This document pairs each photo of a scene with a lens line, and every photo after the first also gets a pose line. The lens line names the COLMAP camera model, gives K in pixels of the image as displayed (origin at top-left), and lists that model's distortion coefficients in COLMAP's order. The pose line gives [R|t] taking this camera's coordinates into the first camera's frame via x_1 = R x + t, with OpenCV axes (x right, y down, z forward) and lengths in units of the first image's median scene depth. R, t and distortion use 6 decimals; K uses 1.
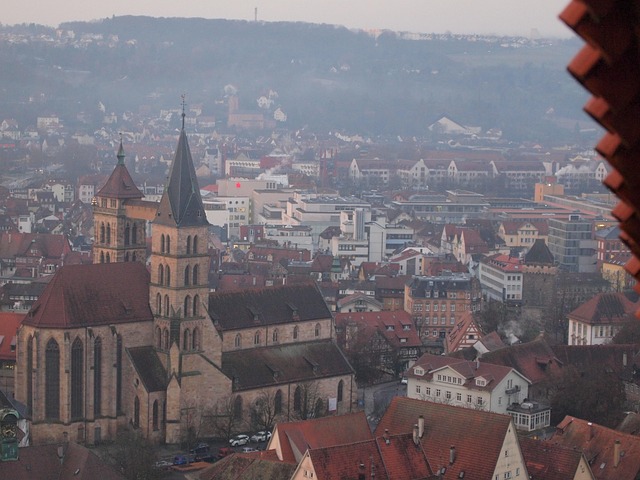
lens RADIAL K [[1641.2, 0, 217.0], [0, 1641.2, 240.0], [0, 0, 1]] dist [0.069377, -0.549325]
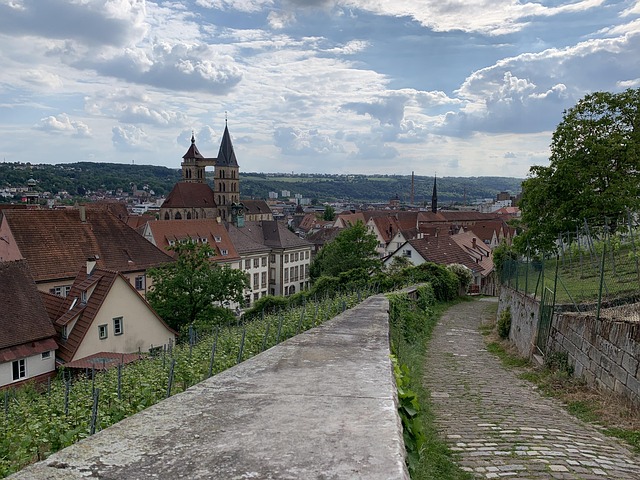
lens RADIAL K [[501.7, 0, 379.9], [0, 501.7, 239.5], [0, 0, 1]] dist [-0.036841, 0.003115]
pose [[0.879951, -0.045052, 0.472923, -0.161531], [0.044878, 0.998924, 0.011658, 0.090261], [-0.472940, 0.010965, 0.881026, 0.224157]]
